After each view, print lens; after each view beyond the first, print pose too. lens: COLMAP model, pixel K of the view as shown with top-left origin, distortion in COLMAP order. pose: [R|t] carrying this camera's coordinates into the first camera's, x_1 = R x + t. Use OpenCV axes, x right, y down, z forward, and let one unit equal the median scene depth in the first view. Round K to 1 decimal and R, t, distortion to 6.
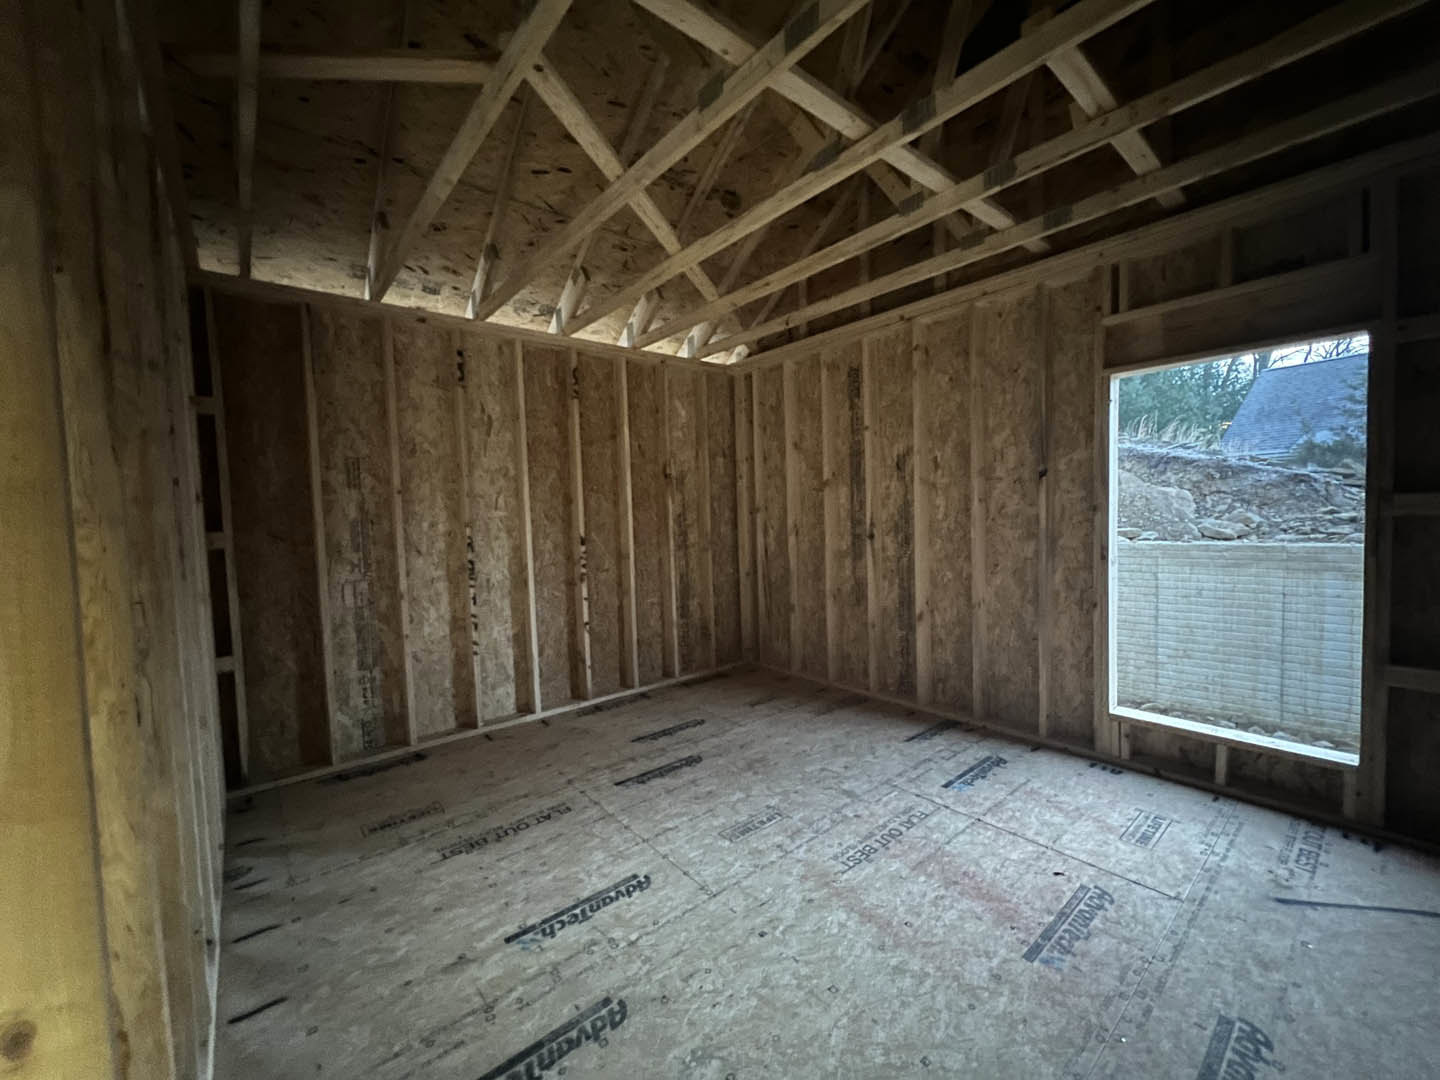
lens RADIAL K [[577.4, 0, 720.0], [0, 577.4, 540.0], [0, 0, 1]] dist [0.000632, -0.000447]
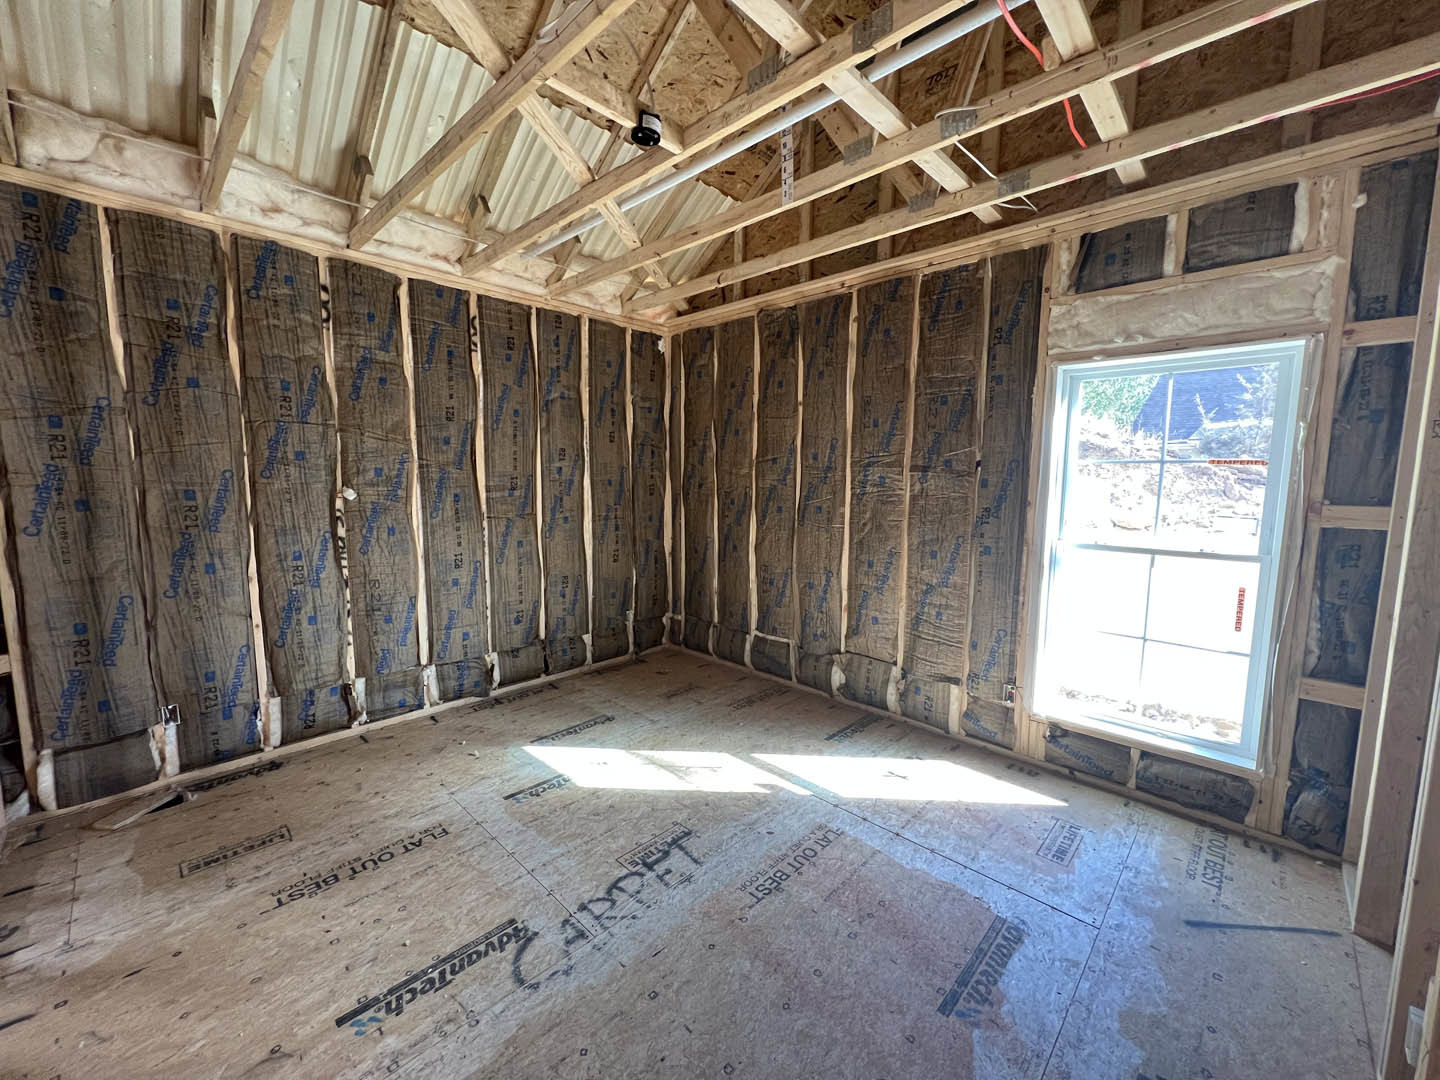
lens RADIAL K [[577.4, 0, 720.0], [0, 577.4, 540.0], [0, 0, 1]] dist [-0.001591, 0.000103]
pose [[0.993327, 0.026163, 0.112326, 0.047109], [-0.032861, 0.997764, 0.058200, -0.043551], [-0.110552, -0.061503, 0.991966, 0.139047]]
